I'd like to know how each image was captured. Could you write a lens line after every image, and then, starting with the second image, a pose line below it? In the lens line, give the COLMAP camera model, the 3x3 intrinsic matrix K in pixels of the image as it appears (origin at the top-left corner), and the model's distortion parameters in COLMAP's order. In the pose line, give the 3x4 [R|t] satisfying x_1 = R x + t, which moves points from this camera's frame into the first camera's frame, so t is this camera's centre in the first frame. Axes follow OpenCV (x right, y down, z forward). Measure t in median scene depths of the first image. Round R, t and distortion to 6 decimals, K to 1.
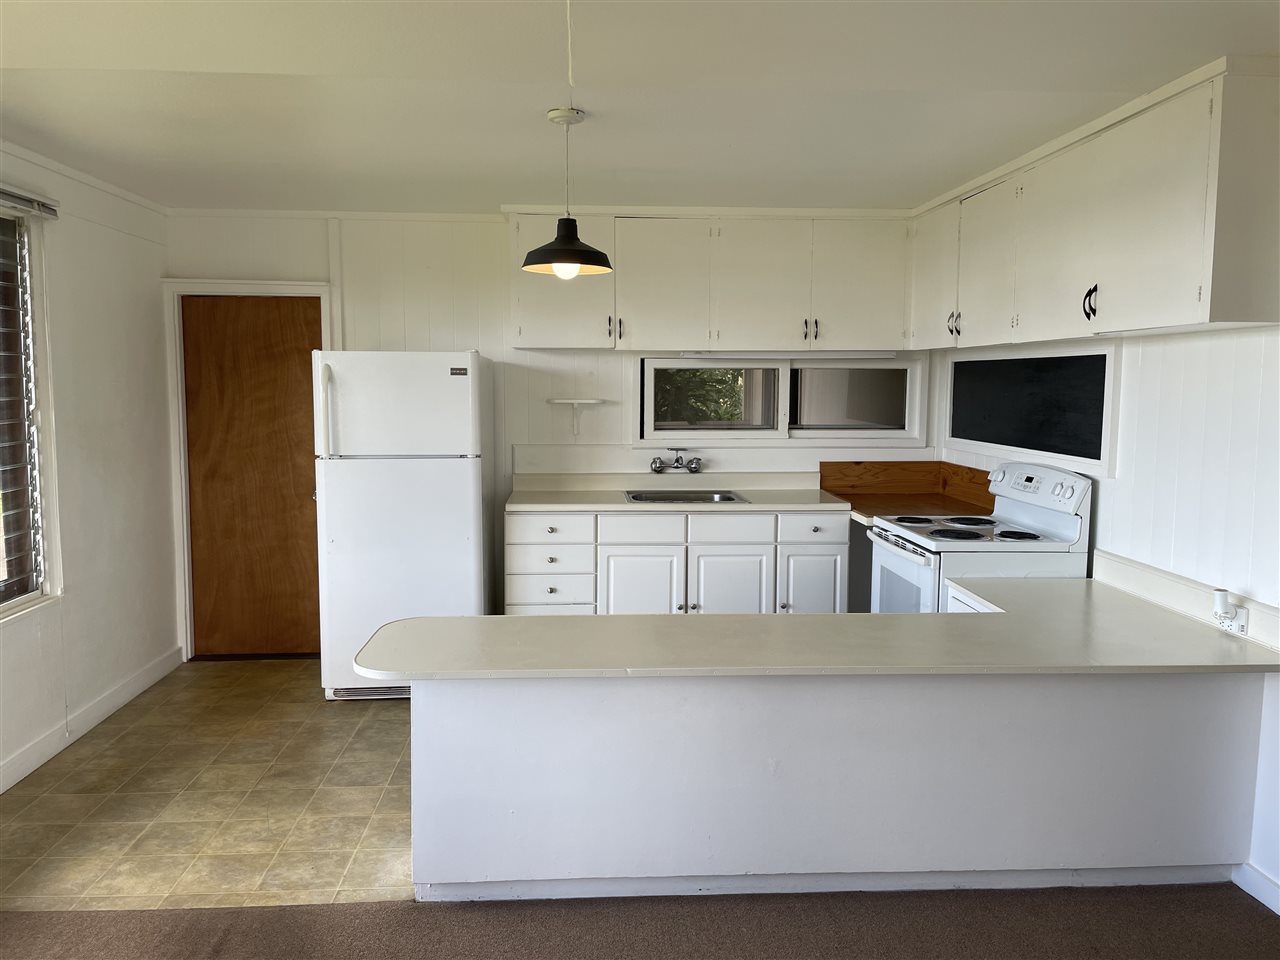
lens RADIAL K [[965.2, 0, 613.8], [0, 965.2, 464.6], [0, 0, 1]] dist [0.139219, -0.145365]
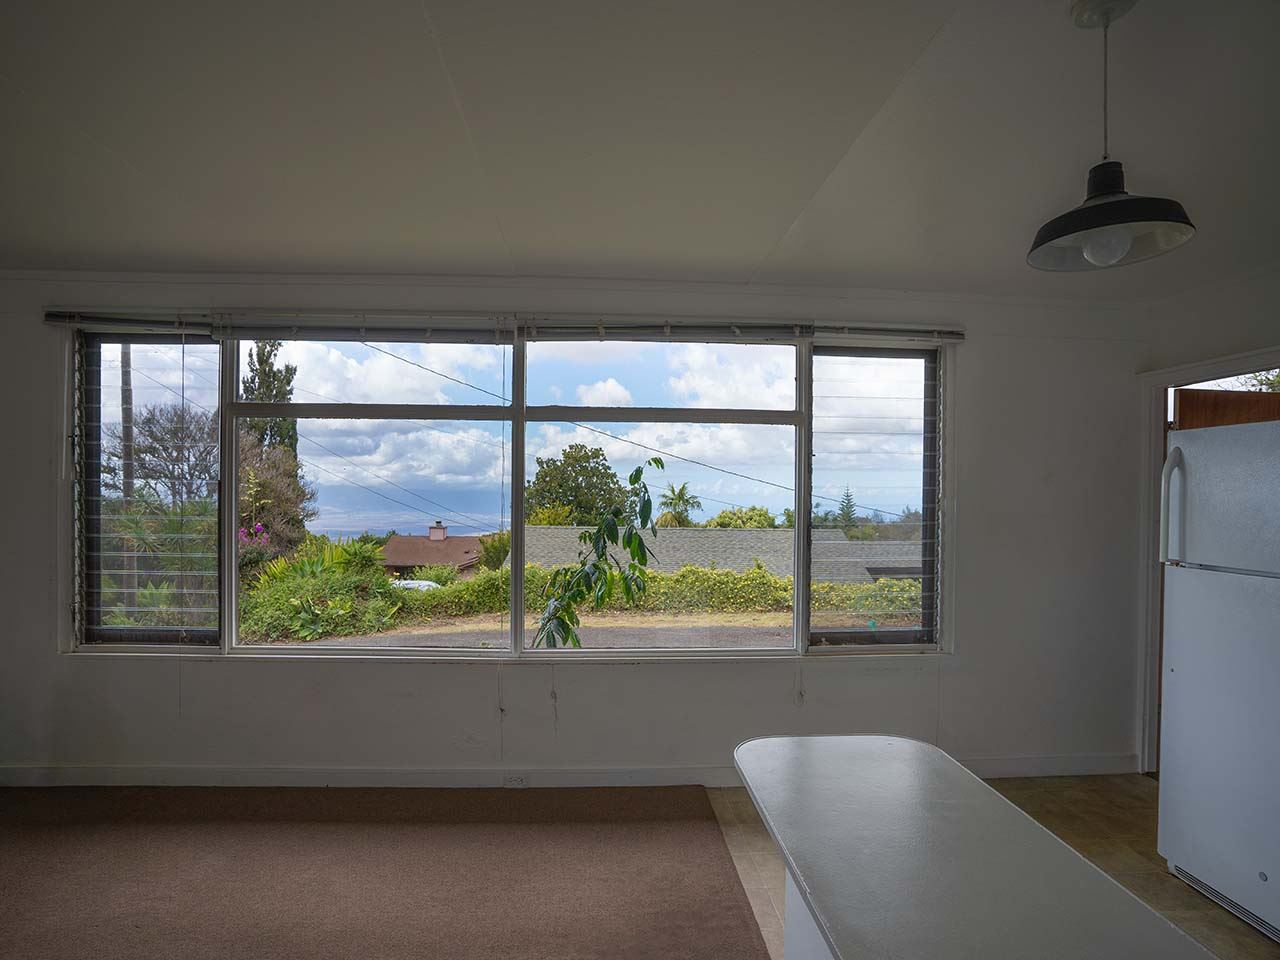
lens RADIAL K [[724.4, 0, 606.3], [0, 724.4, 485.2], [0, 0, 1]] dist [-0.042250, 0.001255]
pose [[-0.018741, -0.004919, -0.999812, 0.337170], [-0.101951, 0.994785, -0.002983, -0.027107], [0.994613, 0.101876, -0.019144, 0.640628]]
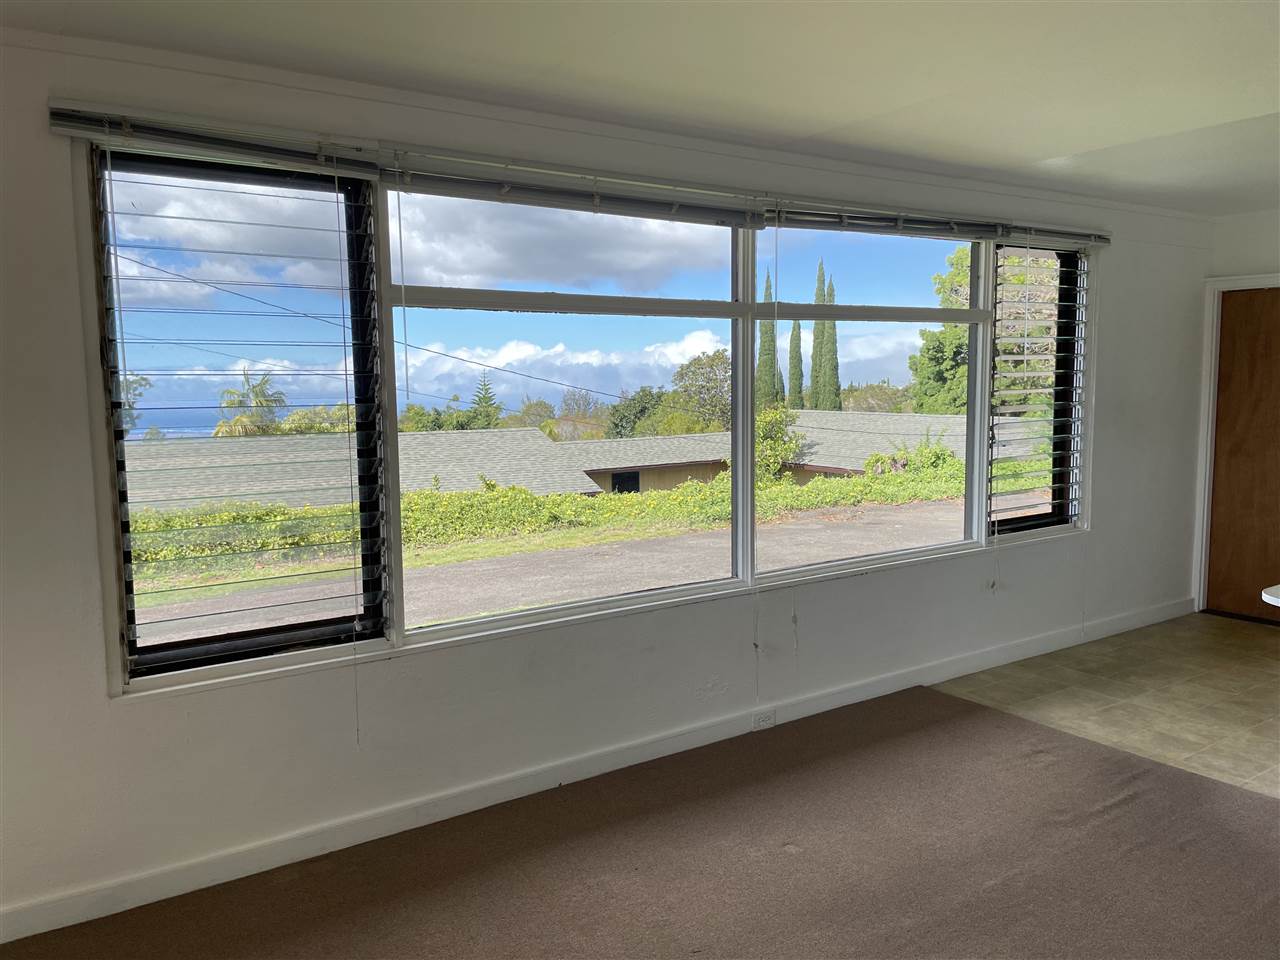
lens RADIAL K [[965.2, 0, 613.8], [0, 965.2, 464.6], [0, 0, 1]] dist [0.139219, -0.145365]
pose [[0.508215, 0.072211, -0.858197, 0.273883], [-0.063159, 0.996920, 0.046482, 0.024817], [0.858911, 0.030580, 0.511211, -0.241861]]
